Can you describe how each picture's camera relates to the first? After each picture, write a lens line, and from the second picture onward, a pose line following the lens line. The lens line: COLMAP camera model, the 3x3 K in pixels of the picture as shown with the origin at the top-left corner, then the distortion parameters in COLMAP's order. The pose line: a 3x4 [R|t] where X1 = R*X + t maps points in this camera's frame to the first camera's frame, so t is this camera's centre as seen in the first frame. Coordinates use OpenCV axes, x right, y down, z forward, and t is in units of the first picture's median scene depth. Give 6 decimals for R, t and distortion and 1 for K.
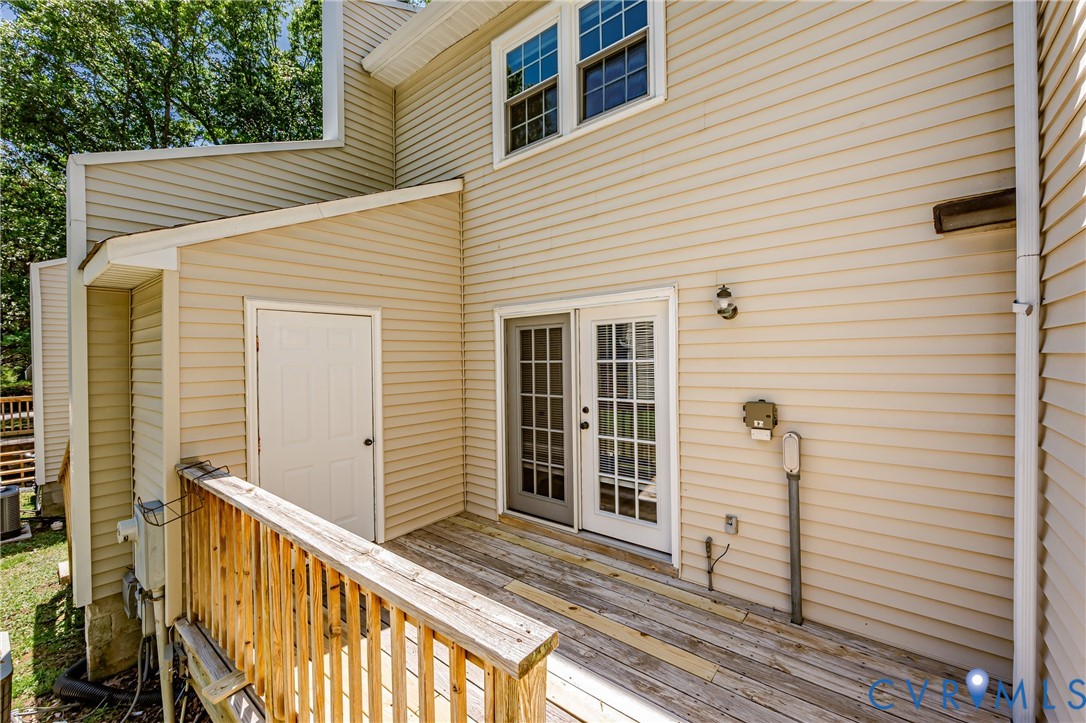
lens RADIAL K [[435.3, 0, 541.4], [0, 435.3, 358.2], [0, 0, 1]] dist [-0.001571, 0.000007]
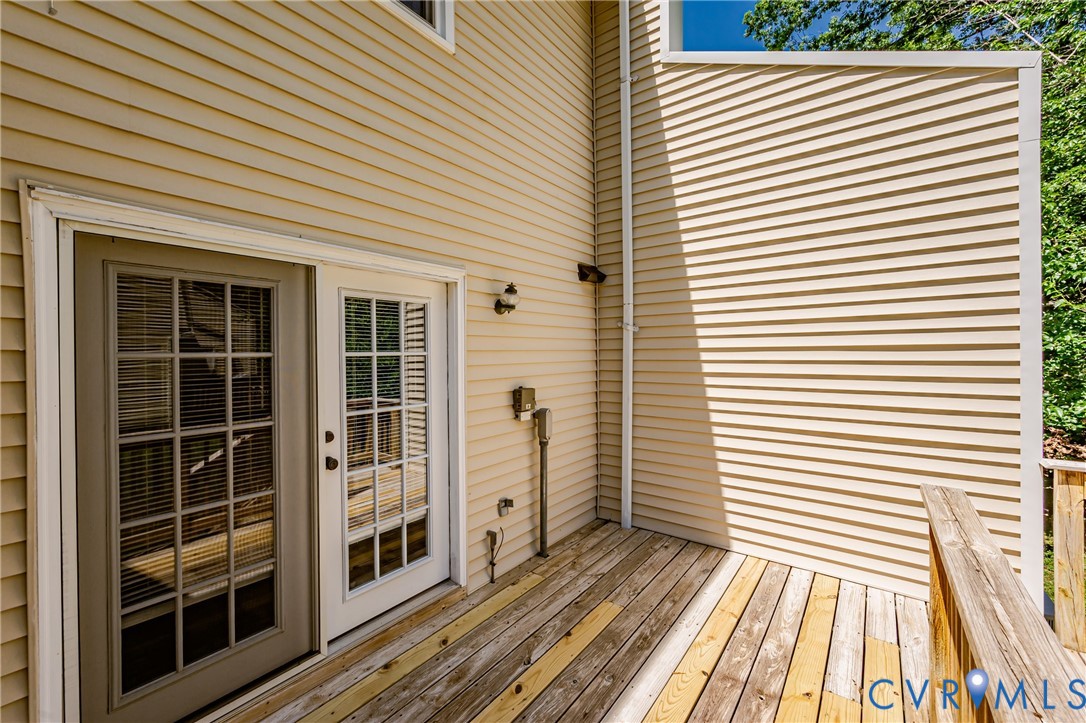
lens RADIAL K [[442.0, 0, 532.4], [0, 442.0, 352.3], [0, 0, 1]] dist [-0.001210, -0.000084]
pose [[-0.024611, 0.011090, 0.999636, -0.564730], [0.006136, 0.999921, -0.010942, 0.013832], [-0.999678, 0.005864, -0.024678, 0.827157]]
